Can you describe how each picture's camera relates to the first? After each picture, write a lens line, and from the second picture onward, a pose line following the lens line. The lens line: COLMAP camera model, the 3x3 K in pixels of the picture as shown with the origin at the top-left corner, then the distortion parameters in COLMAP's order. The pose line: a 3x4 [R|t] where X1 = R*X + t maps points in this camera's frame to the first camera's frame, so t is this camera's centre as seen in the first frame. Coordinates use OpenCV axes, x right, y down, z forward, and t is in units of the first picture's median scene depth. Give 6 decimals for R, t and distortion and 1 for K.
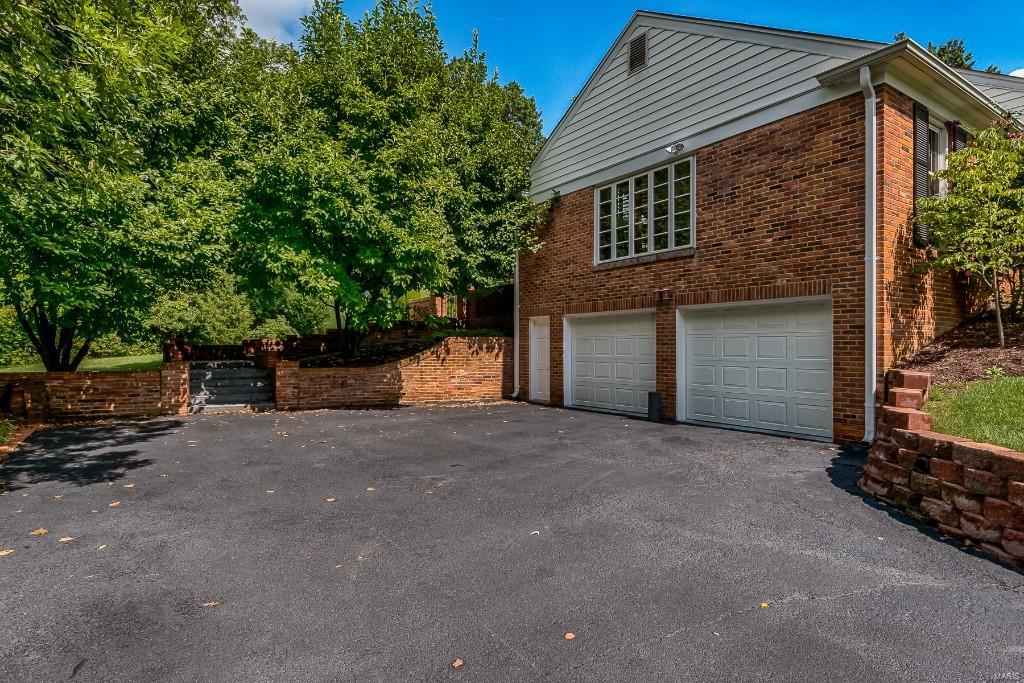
lens RADIAL K [[553.3, 0, 512.0], [0, 553.3, 341.5], [0, 0, 1]] dist [0.000600, -0.000179]
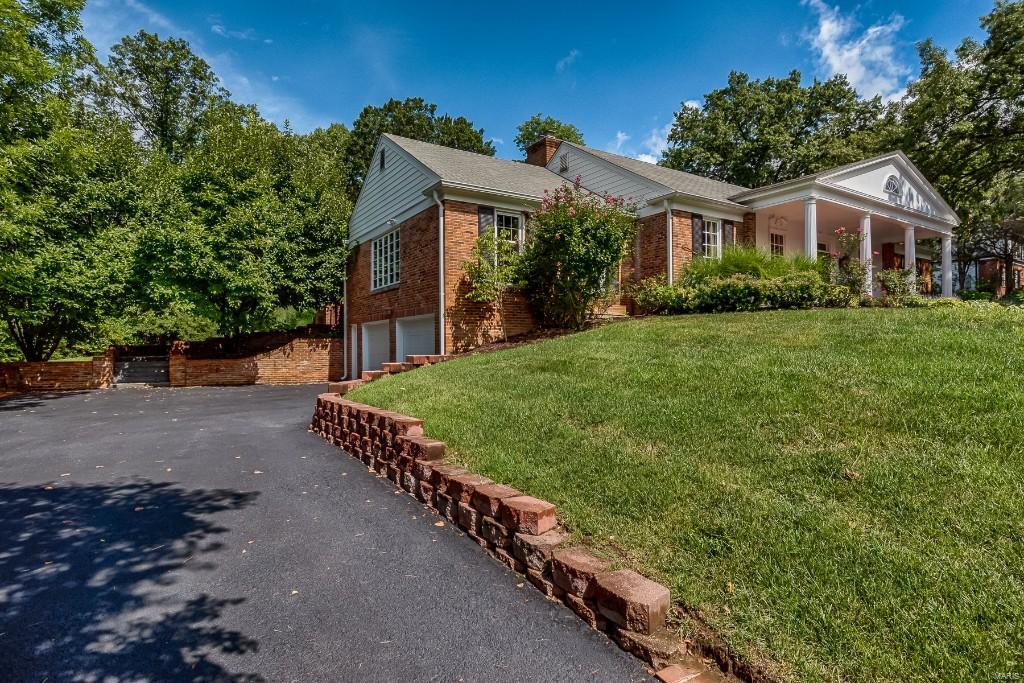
lens RADIAL K [[539.4, 0, 512.0], [0, 539.4, 341.5], [0, 0, 1]] dist [-0.000633, -0.000572]
pose [[0.999452, -0.006829, -0.032395, 0.640486], [0.006754, 0.999974, -0.002417, 0.007903], [0.032410, 0.002197, 0.999472, -0.527654]]
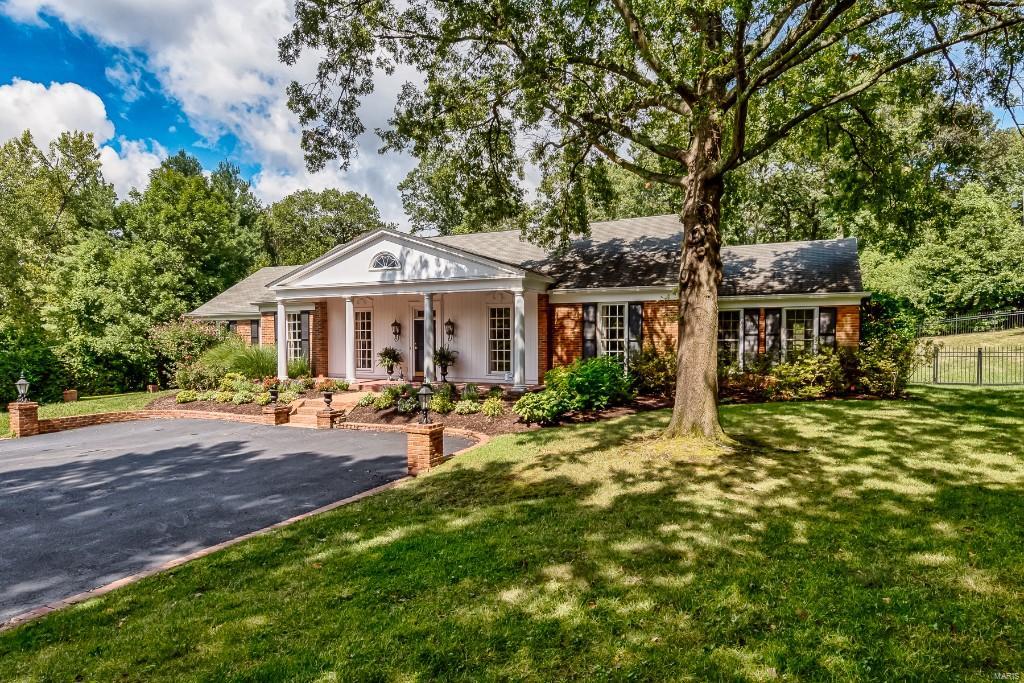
lens RADIAL K [[630.2, 0, 512.0], [0, 630.2, 341.5], [0, 0, 1]] dist [-0.000491, -0.000479]
pose [[0.482809, -0.004806, -0.875713, 3.612405], [0.006153, 0.999979, -0.002095, -0.208475], [0.875704, -0.004376, 0.482828, 0.543696]]
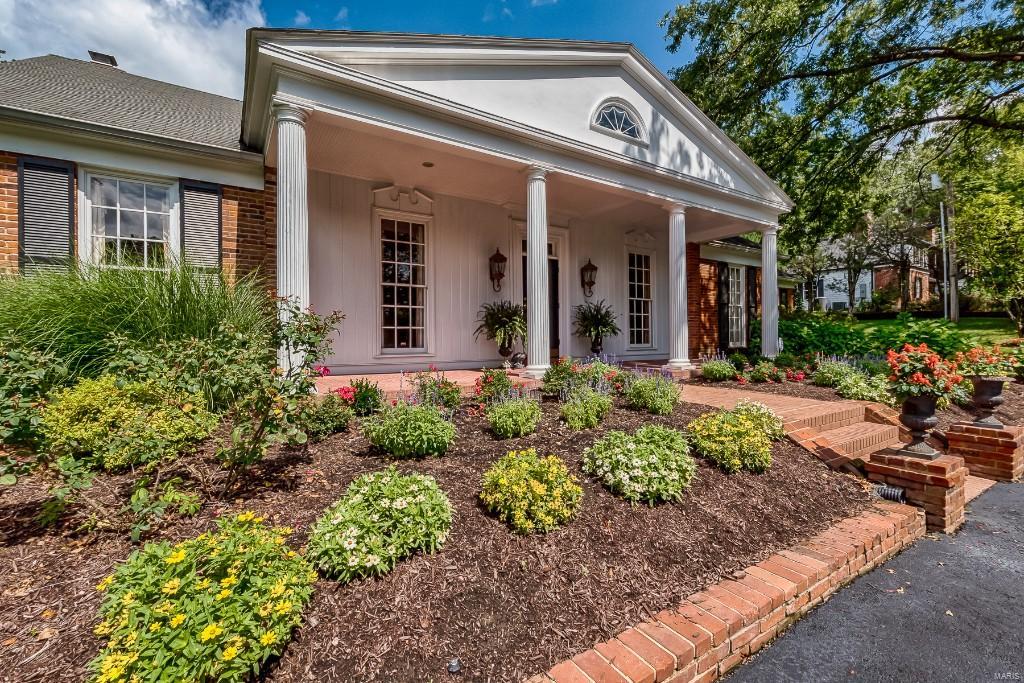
lens RADIAL K [[446.9, 0, 512.0], [0, 446.9, 341.5], [0, 0, 1]] dist [0.001444, 0.000144]
pose [[0.999470, -0.009982, -0.030972, 1.595111], [0.010330, 0.999885, 0.011083, -0.138600], [0.030858, -0.011397, 0.999459, 0.461492]]
